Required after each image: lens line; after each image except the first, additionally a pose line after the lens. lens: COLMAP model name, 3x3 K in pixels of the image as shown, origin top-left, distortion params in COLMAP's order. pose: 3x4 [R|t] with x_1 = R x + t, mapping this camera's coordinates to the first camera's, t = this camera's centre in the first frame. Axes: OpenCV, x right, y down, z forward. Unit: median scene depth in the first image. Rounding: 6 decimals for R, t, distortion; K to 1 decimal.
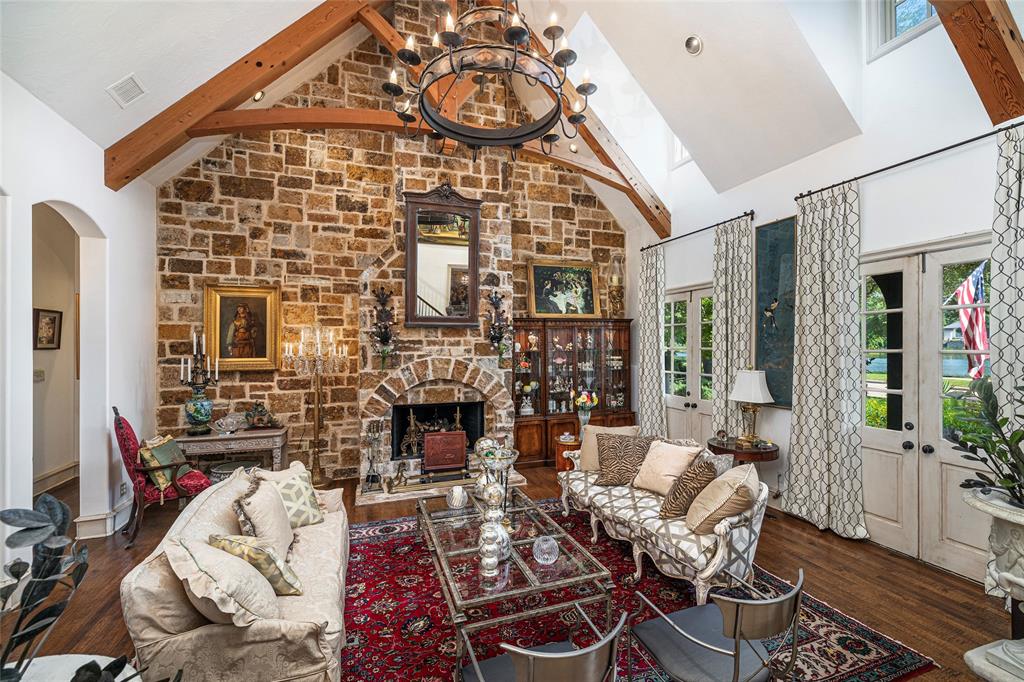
lens RADIAL K [[431.1, 0, 510.8], [0, 431.1, 357.7], [0, 0, 1]] dist [0.002474, 0.000335]
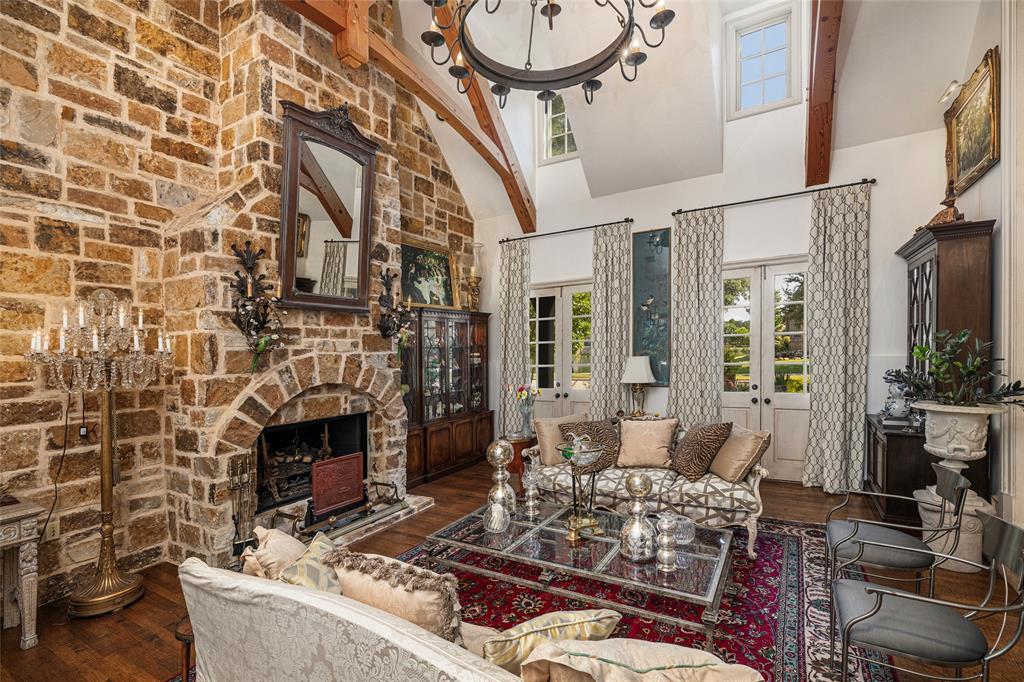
lens RADIAL K [[462.3, 0, 515.8], [0, 462.3, 374.0], [0, 0, 1]] dist [-0.001677, 0.000266]
pose [[0.759987, -0.047199, 0.648222, -0.415222], [0.043478, 0.998818, 0.021753, 0.029909], [-0.648482, 0.011651, 0.761141, 0.218687]]
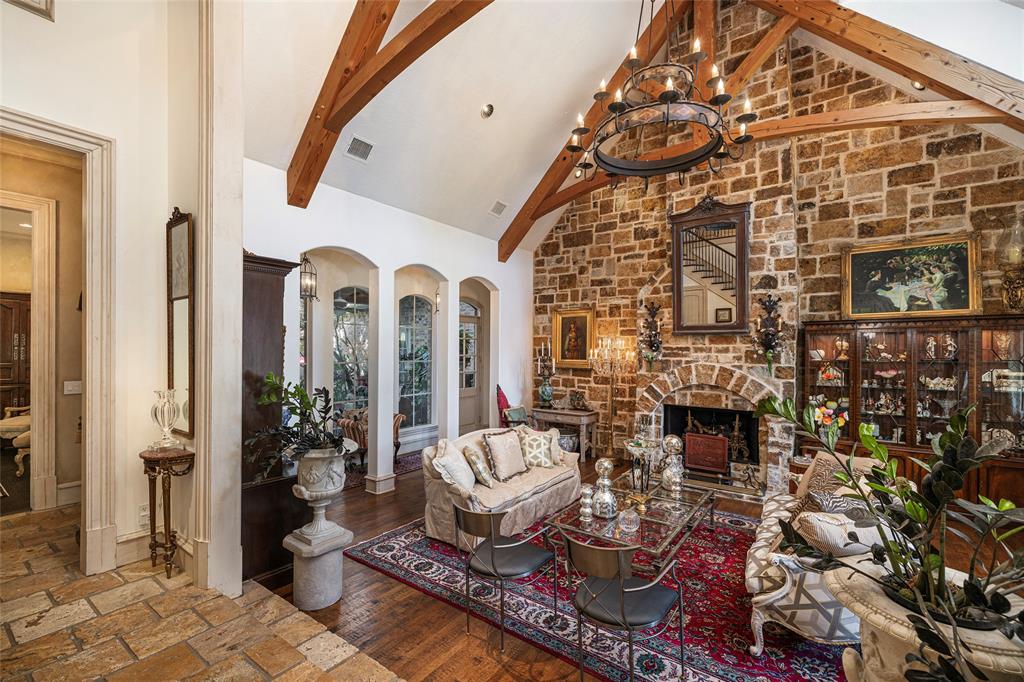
lens RADIAL K [[433.3, 0, 510.7], [0, 433.3, 374.6], [0, 0, 1]] dist [0.001653, 0.000226]
pose [[0.567784, 0.053292, -0.821451, 0.429114], [-0.030661, 0.998579, 0.043590, -0.005415], [0.822606, 0.000437, 0.568611, 0.011923]]
